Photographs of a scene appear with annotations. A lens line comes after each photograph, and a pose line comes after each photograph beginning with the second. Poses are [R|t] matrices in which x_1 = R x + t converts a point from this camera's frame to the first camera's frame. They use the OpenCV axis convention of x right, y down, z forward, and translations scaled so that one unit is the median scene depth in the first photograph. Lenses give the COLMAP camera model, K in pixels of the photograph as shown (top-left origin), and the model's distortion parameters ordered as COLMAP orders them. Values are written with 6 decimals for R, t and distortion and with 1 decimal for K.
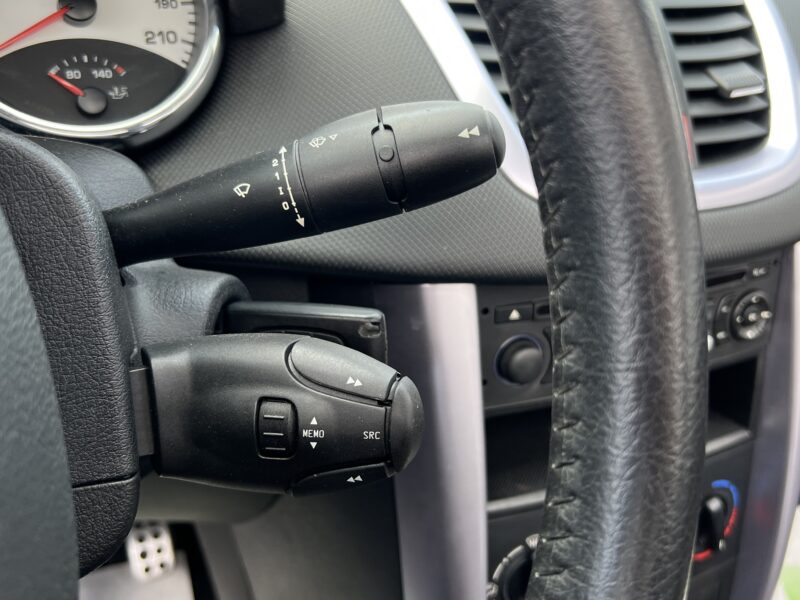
lens RADIAL K [[778.5, 0, 400.0], [0, 778.5, 300.0], [0, 0, 1]] dist [0.017130, 0.007365]
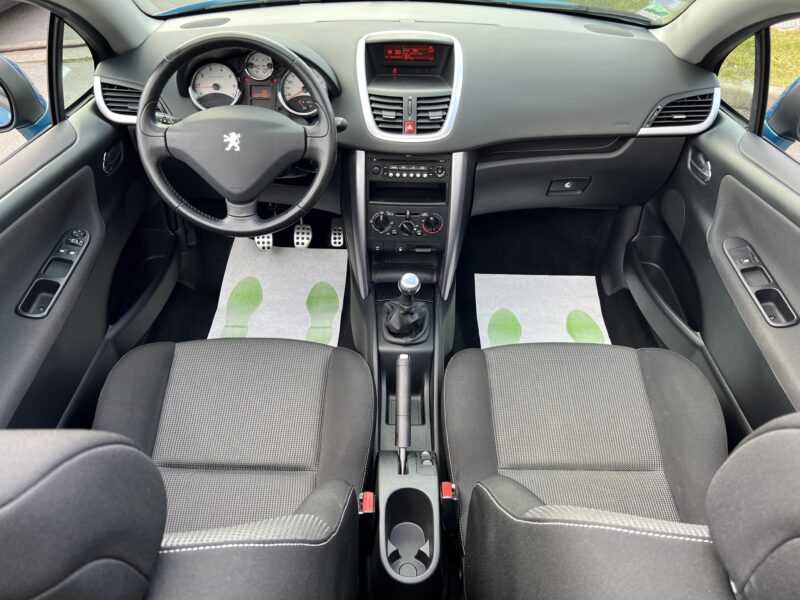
lens RADIAL K [[565.5, 0, 400.0], [0, 565.5, 300.0], [0, 0, 1]] dist [0.020727, -0.002029]
pose [[0.904626, 0.227778, -0.360235, 1.755085], [-0.163170, 0.965908, 0.200992, 0.129118], [0.393735, -0.123043, 0.910952, -2.283796]]
